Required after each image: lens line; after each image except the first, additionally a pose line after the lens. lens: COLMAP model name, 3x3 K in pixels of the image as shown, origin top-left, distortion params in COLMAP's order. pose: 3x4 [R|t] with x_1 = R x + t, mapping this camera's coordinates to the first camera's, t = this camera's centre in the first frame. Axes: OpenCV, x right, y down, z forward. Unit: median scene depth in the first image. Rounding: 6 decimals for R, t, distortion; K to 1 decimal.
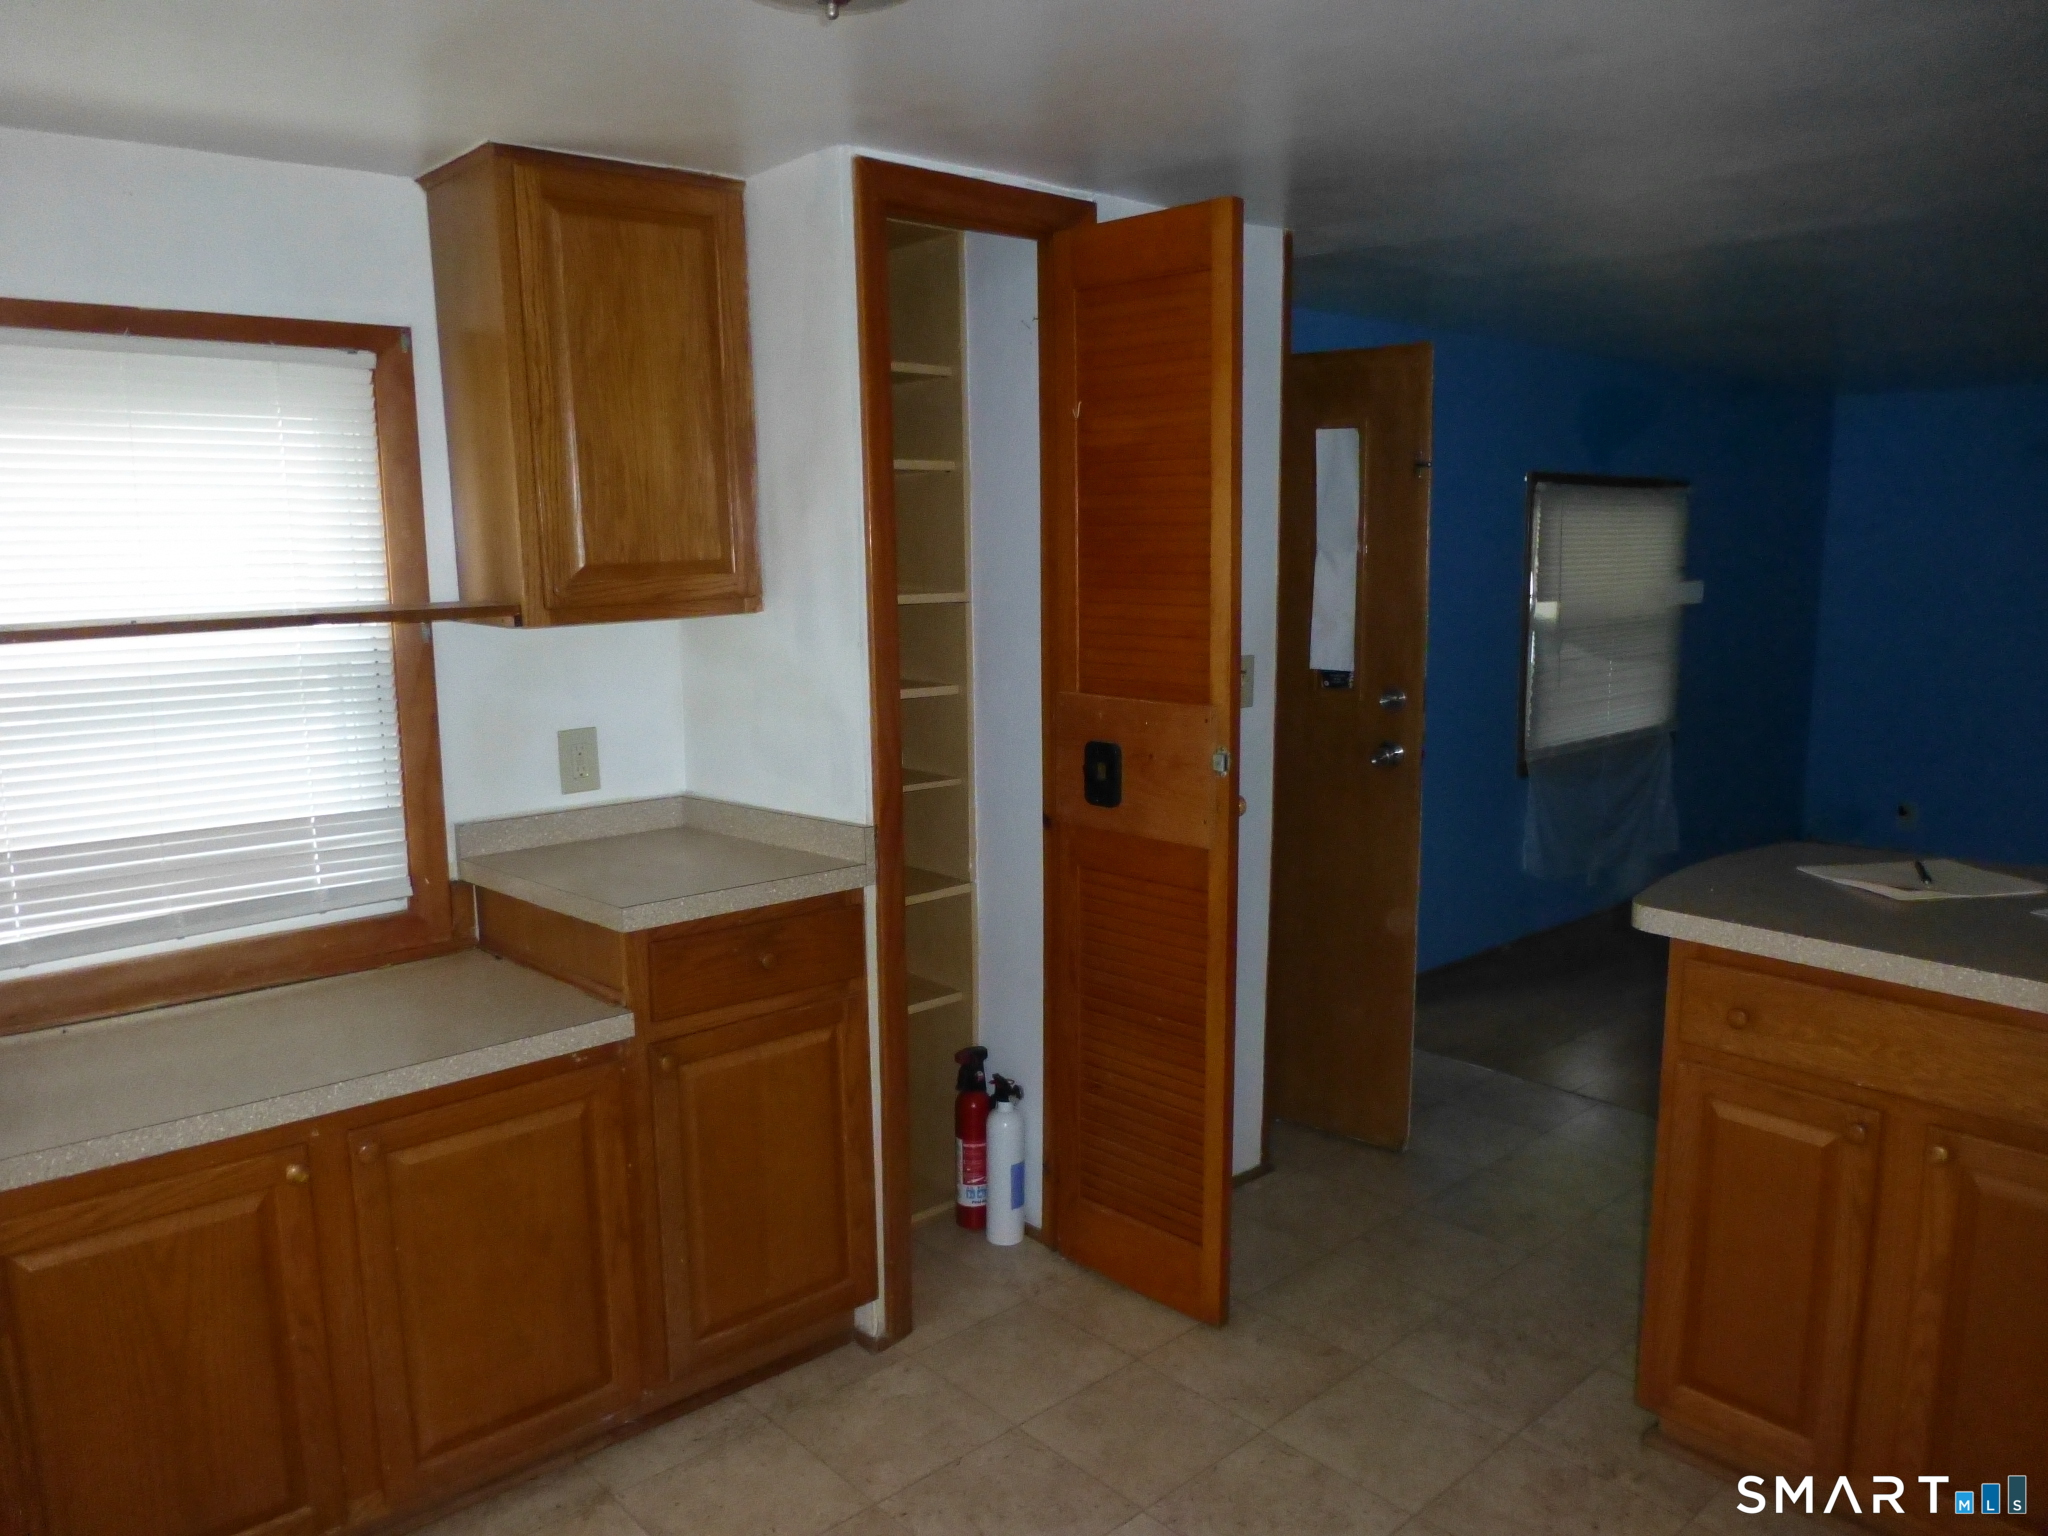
lens RADIAL K [[1447.0, 0, 1024.0], [0, 1447.0, 768.0], [0, 0, 1]] dist [-0.041960, -0.002518]
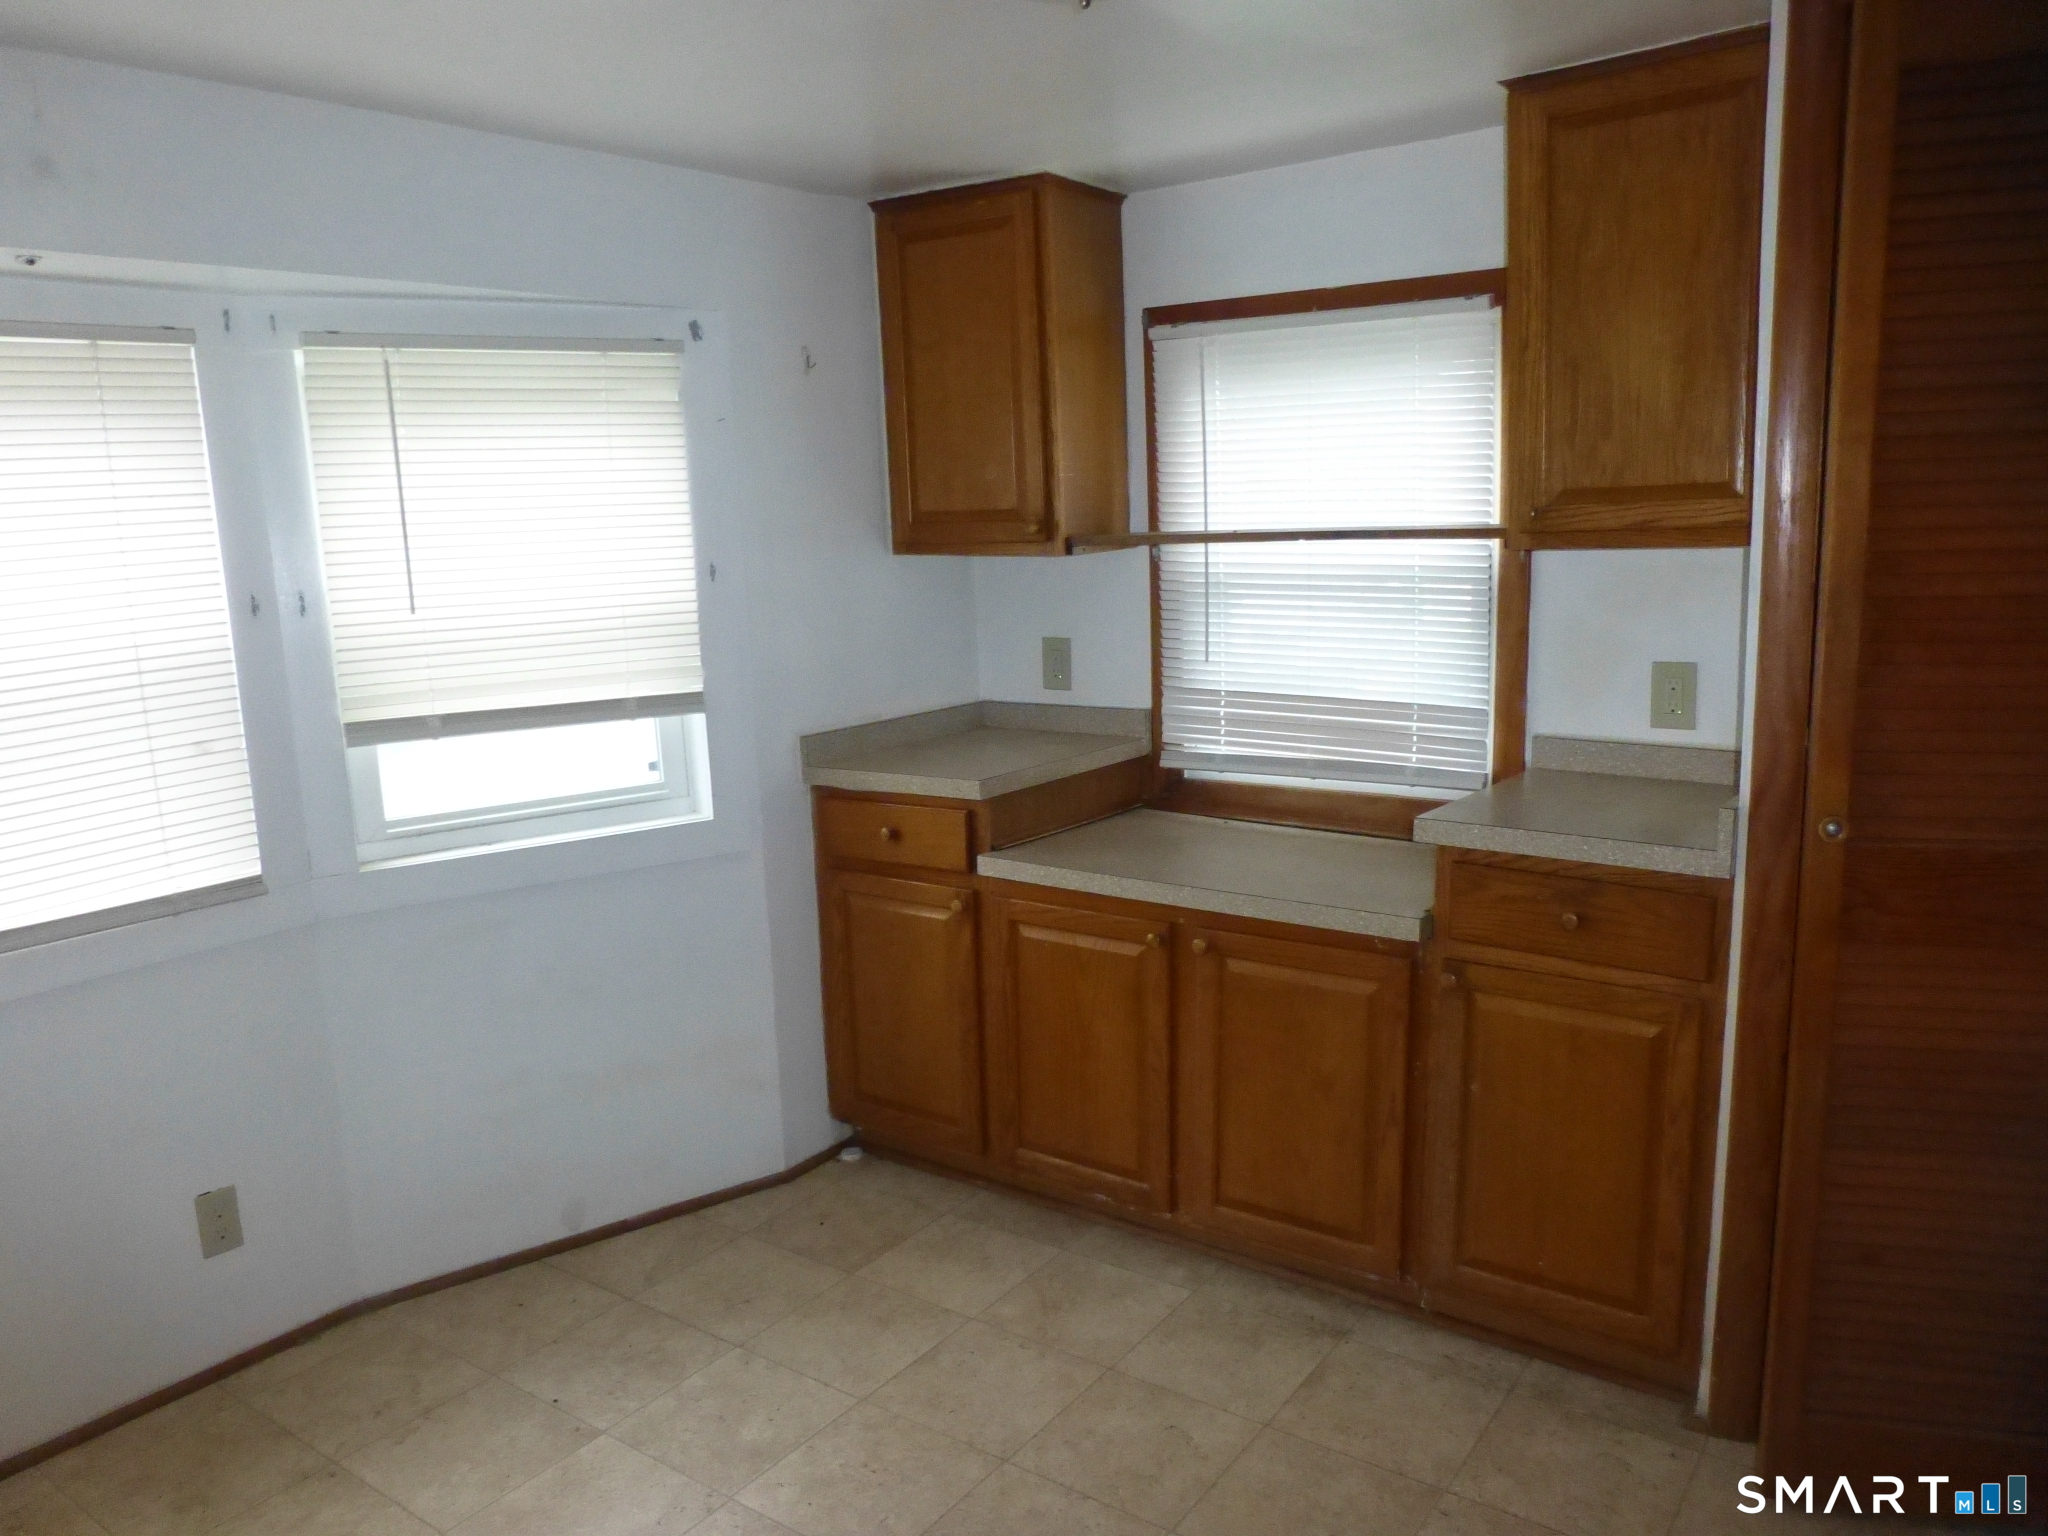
lens RADIAL K [[1477.4, 0, 1024.0], [0, 1477.4, 768.0], [0, 0, 1]] dist [-0.009346, -0.006026]
pose [[0.222325, 0.179028, -0.958395, 0.595983], [-0.126835, 0.979954, 0.153632, -0.059316], [0.966687, 0.087401, 0.240575, 0.397238]]
